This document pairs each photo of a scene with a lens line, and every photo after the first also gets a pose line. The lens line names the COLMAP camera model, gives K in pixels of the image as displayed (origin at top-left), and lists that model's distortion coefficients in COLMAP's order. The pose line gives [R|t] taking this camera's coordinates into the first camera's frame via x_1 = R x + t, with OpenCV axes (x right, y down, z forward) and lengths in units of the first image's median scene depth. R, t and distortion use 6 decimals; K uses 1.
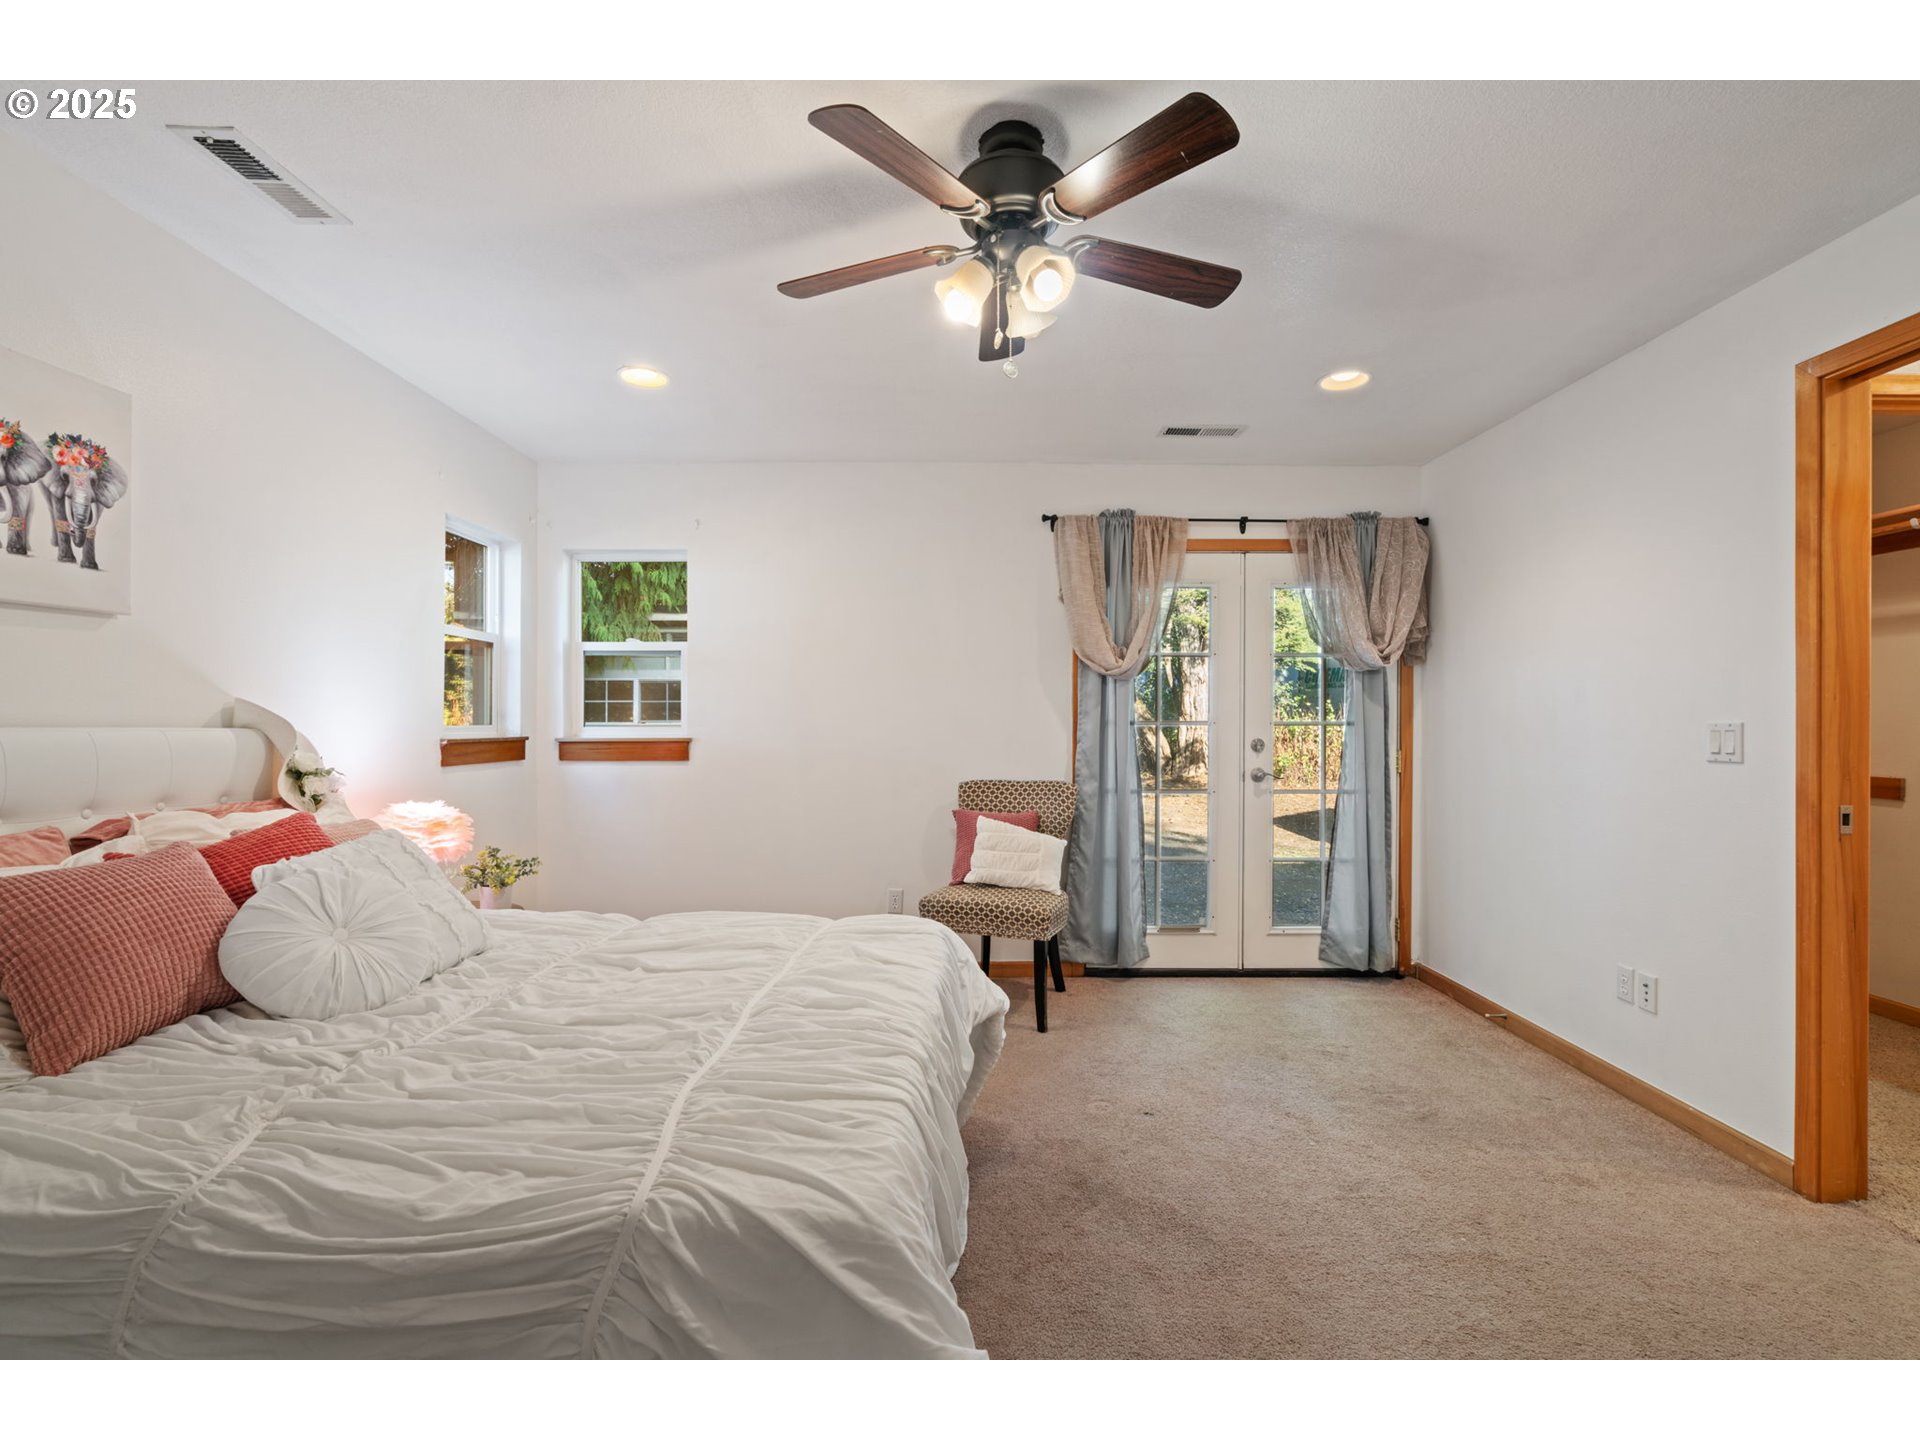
lens RADIAL K [[871.4, 0, 953.0], [0, 871.4, 719.8], [0, 0, 1]] dist [-0.008728, 0.002711]
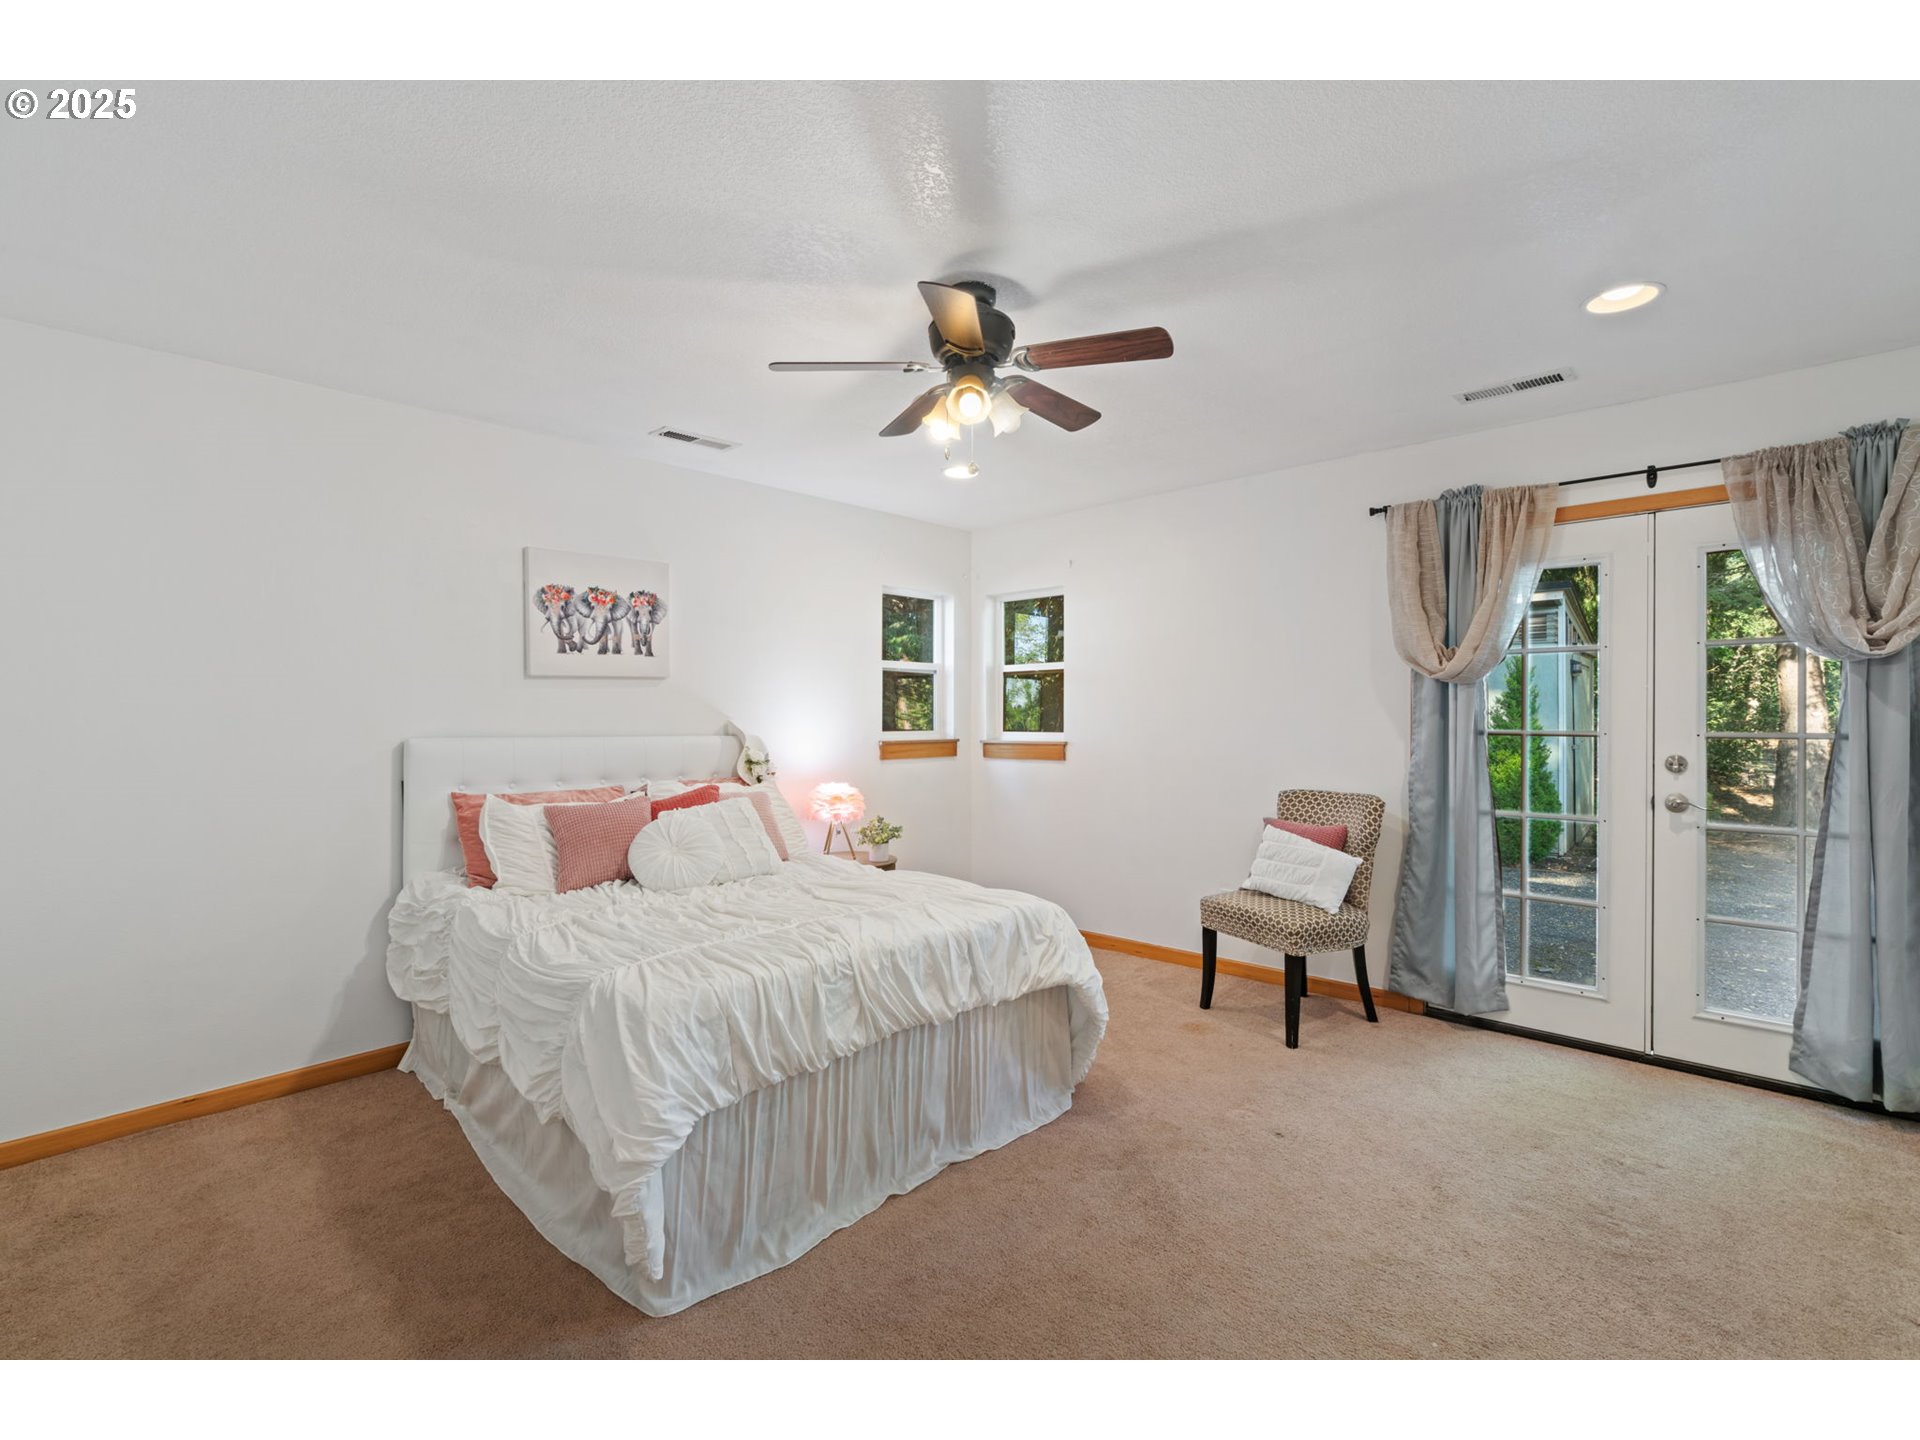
lens RADIAL K [[871.4, 0, 958.2], [0, 871.4, 717.1], [0, 0, 1]] dist [-0.008728, 0.002711]
pose [[0.721533, -0.002115, -0.692377, 0.432712], [0.005902, 0.999978, 0.003096, -0.018103], [0.692355, -0.006320, 0.721530, 0.024515]]
